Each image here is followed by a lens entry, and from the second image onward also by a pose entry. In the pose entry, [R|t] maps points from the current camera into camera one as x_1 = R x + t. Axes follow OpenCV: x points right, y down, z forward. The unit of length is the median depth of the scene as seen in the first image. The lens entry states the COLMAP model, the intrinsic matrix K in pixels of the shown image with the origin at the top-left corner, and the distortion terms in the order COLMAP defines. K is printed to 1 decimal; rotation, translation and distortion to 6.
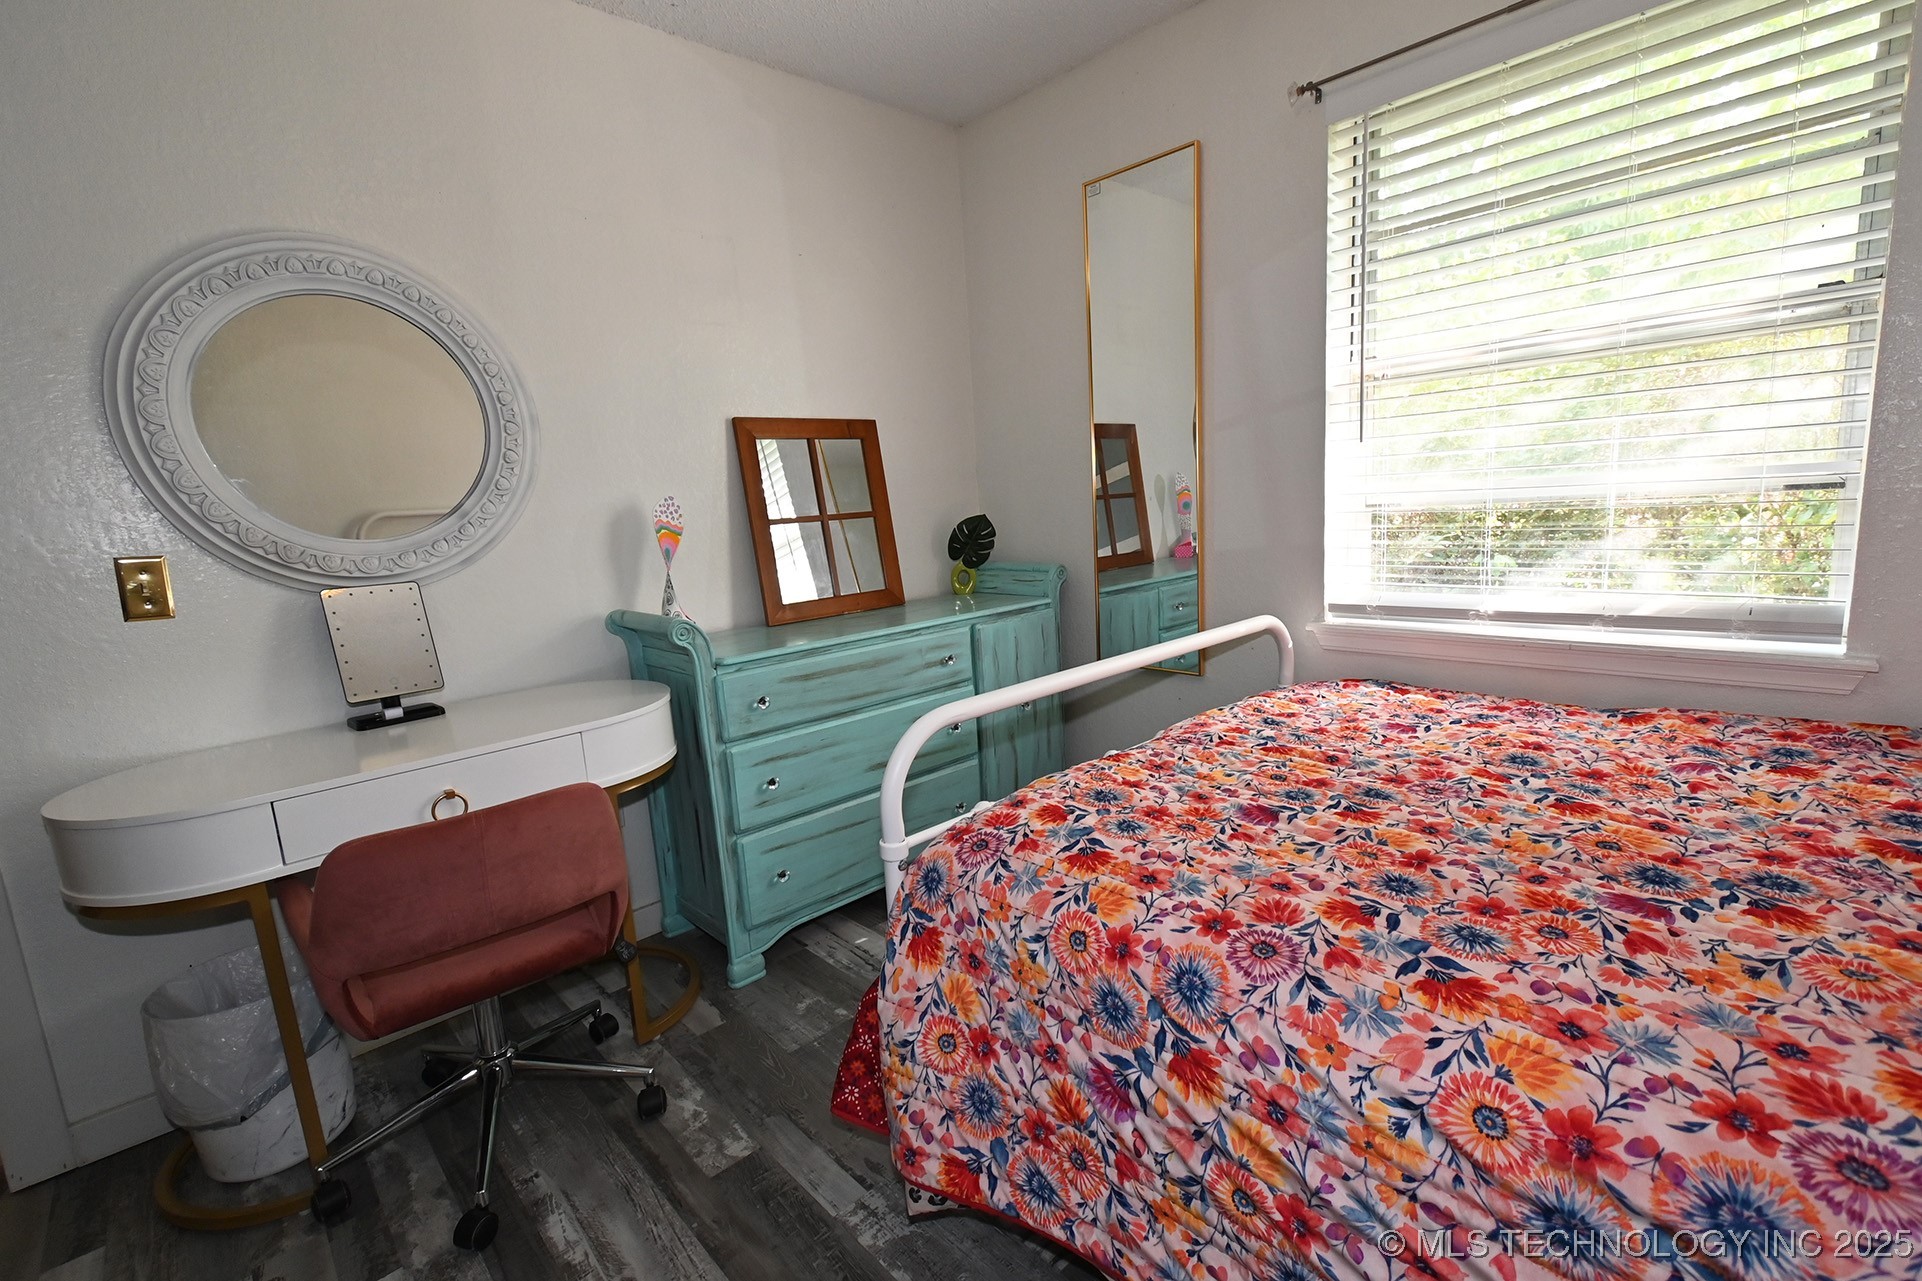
lens RADIAL K [[861.0, 0, 941.1], [0, 861.0, 636.0], [0, 0, 1]] dist [0.001609, -0.000792]
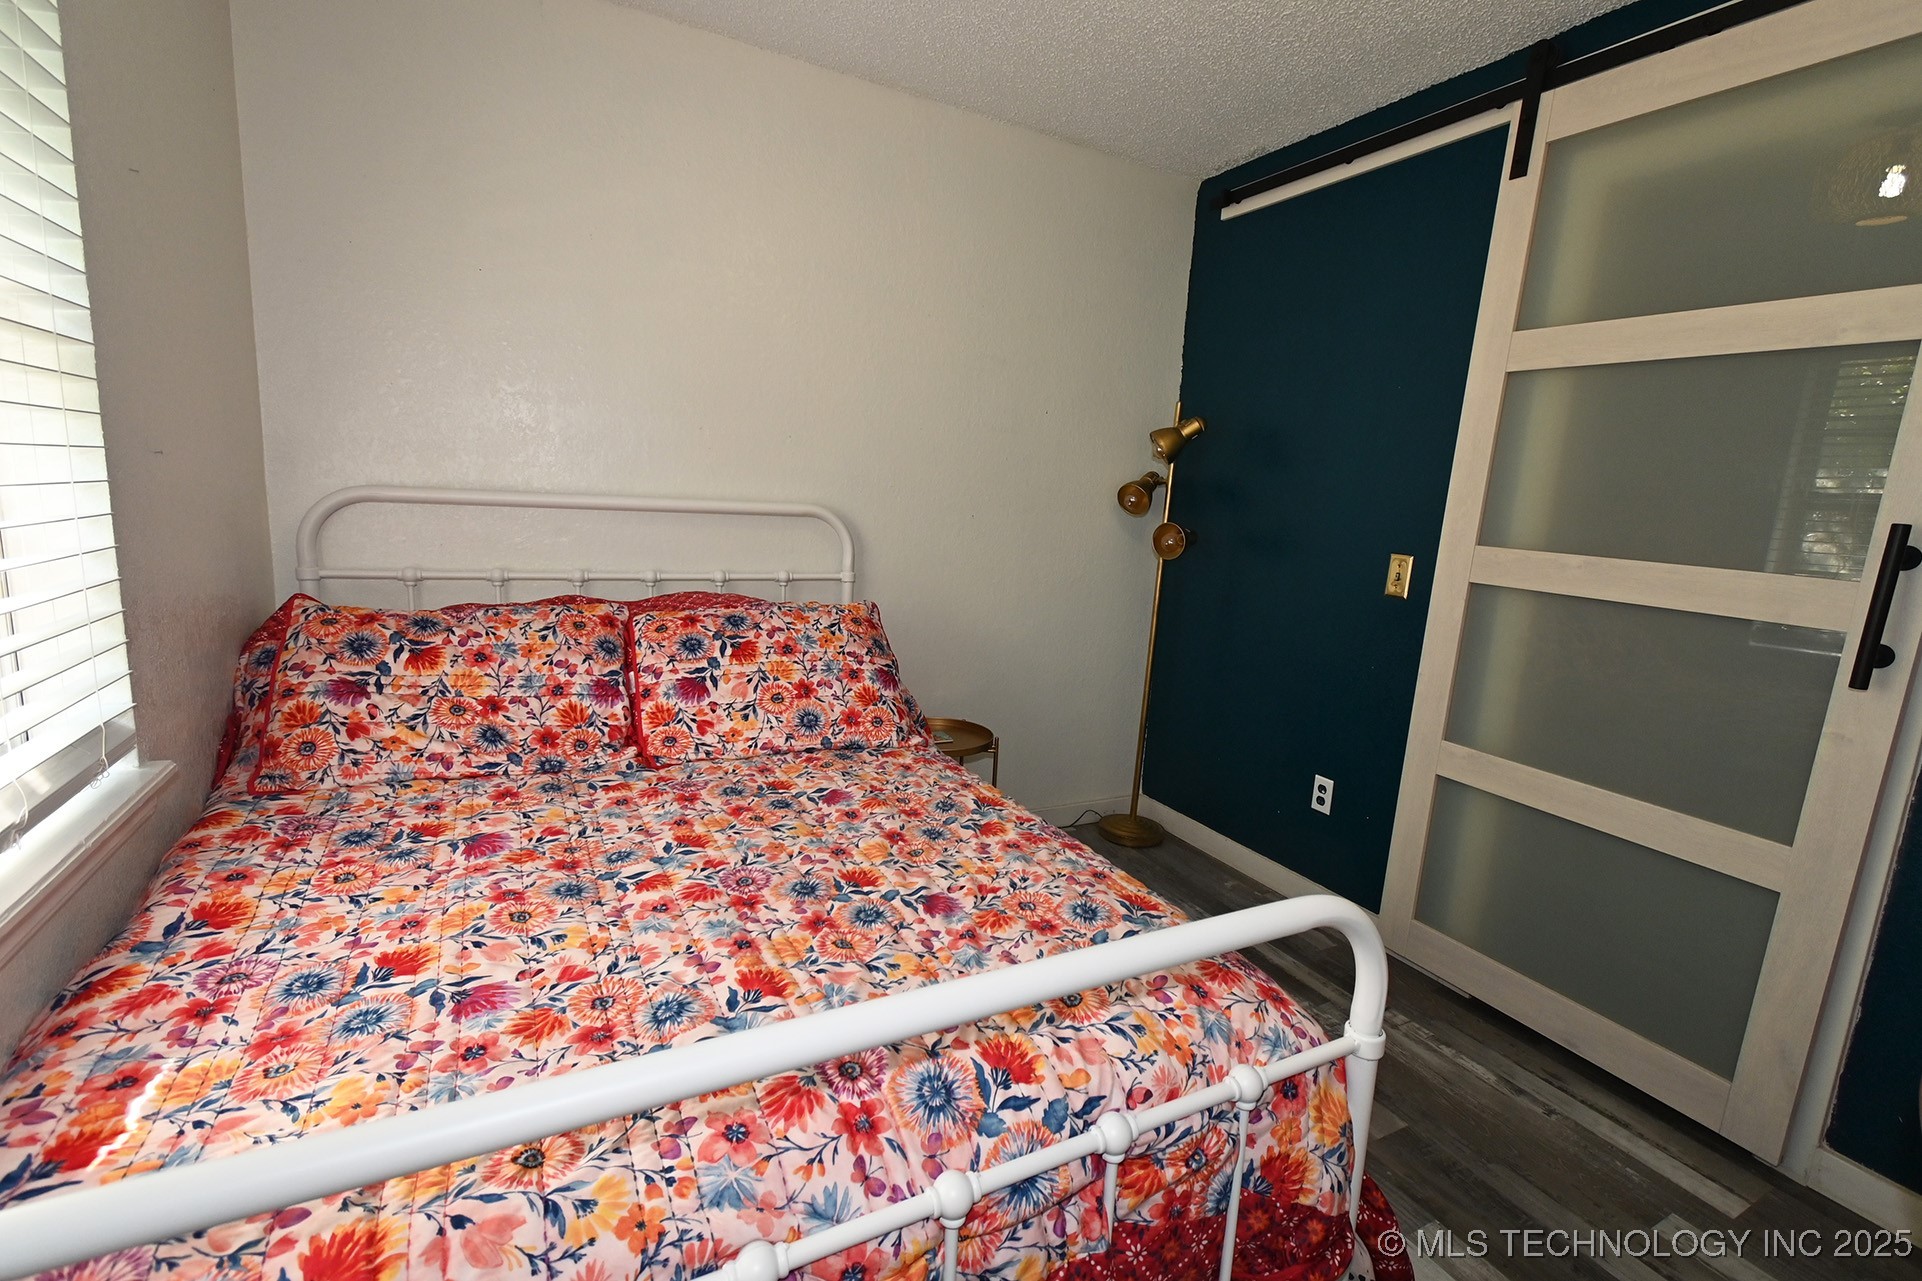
lens RADIAL K [[856.0, 0, 971.1], [0, 856.0, 639.4], [0, 0, 1]] dist [0.007405, -0.002769]
pose [[-0.971746, -0.033927, 0.233577, 0.133448], [0.040789, 0.950587, 0.307767, -0.388162], [-0.232477, 0.308598, -0.922346, 1.904888]]
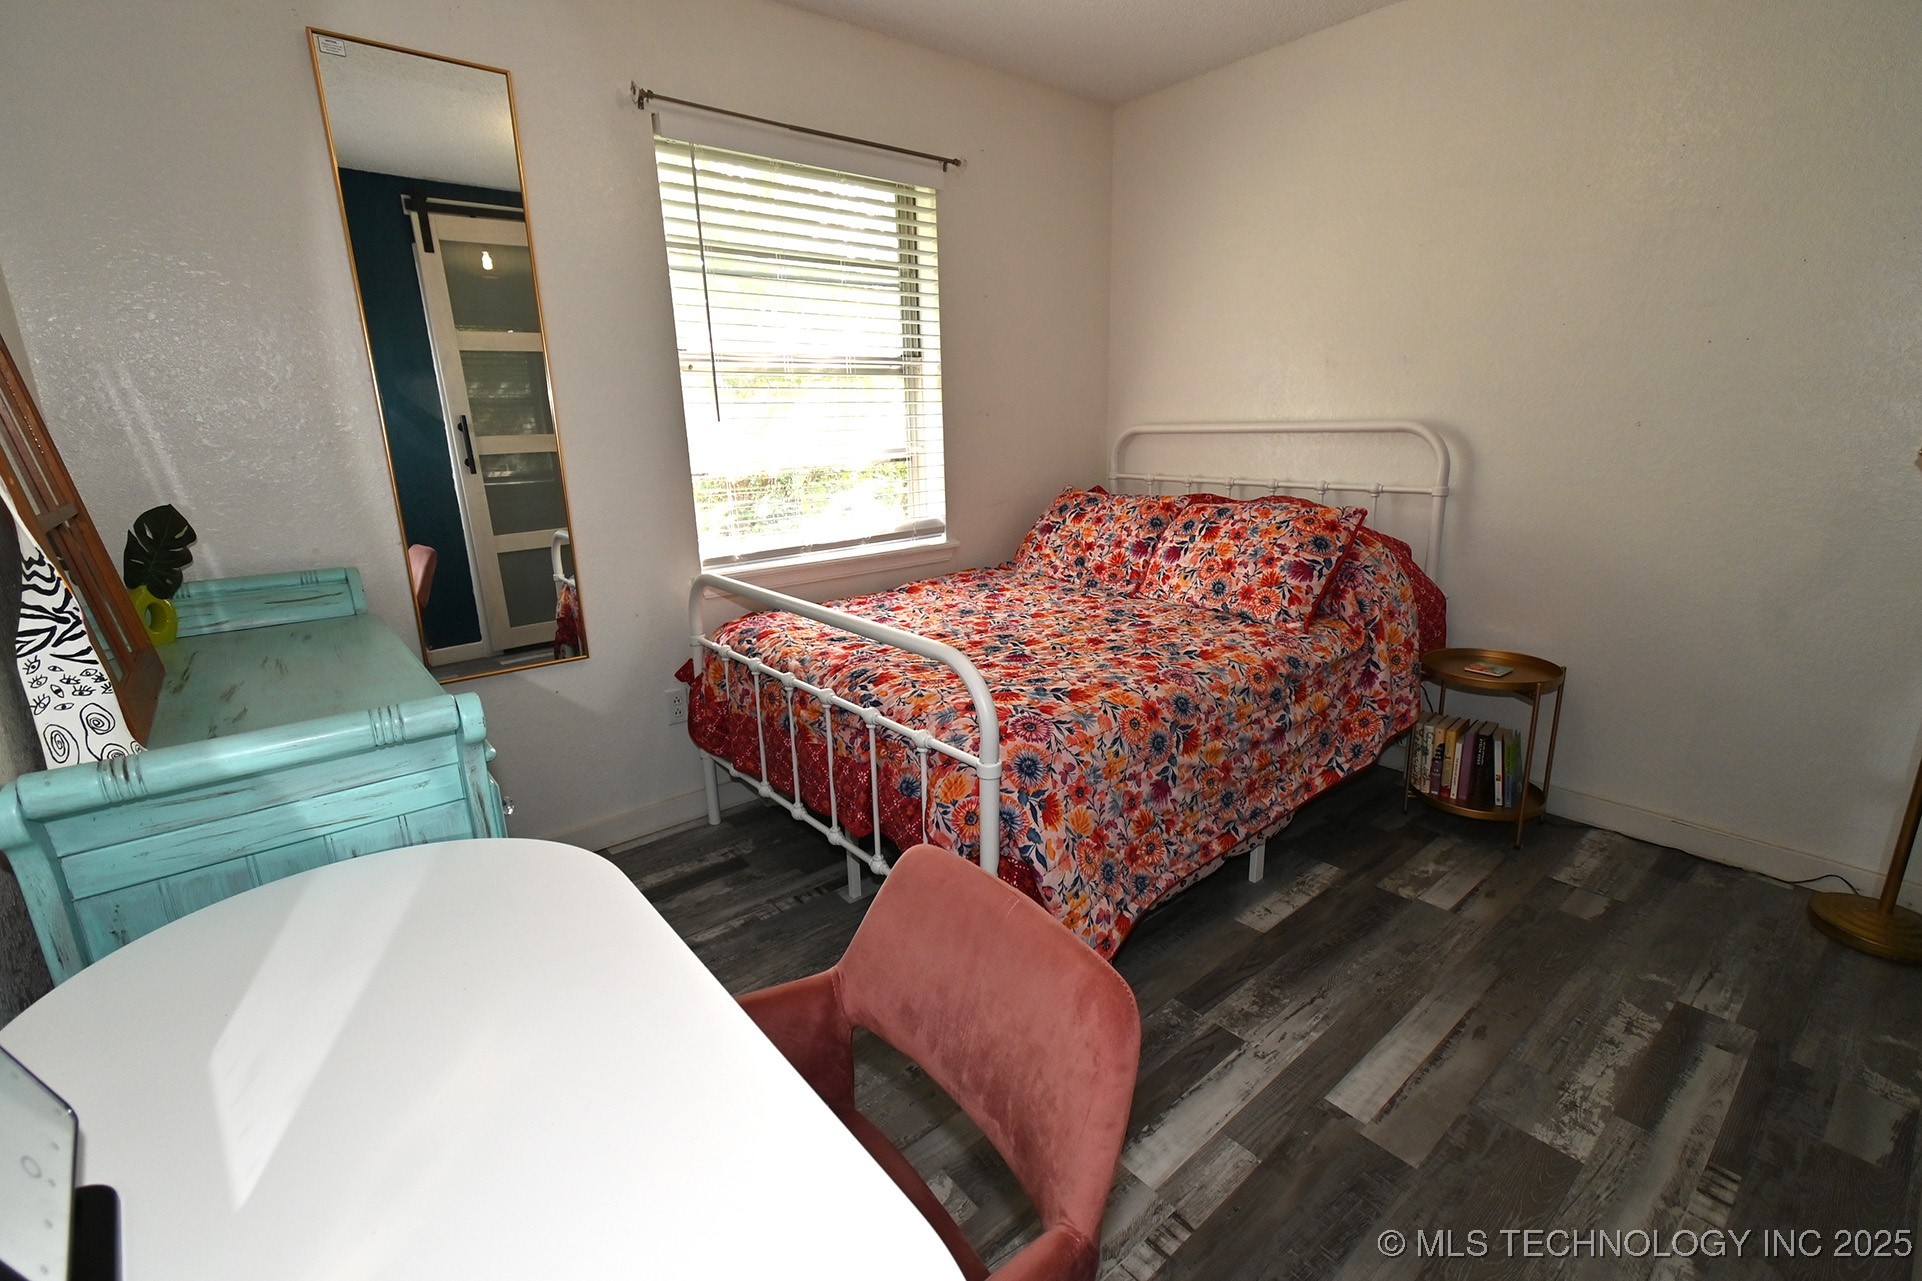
lens RADIAL K [[856.0, 0, 971.1], [0, 856.0, 639.4], [0, 0, 1]] dist [0.007405, -0.002769]
pose [[0.035494, -0.193866, 0.980386, -1.283932], [0.183622, 0.965568, 0.184288, -0.148500], [-0.982356, 0.173479, 0.069870, 1.040843]]
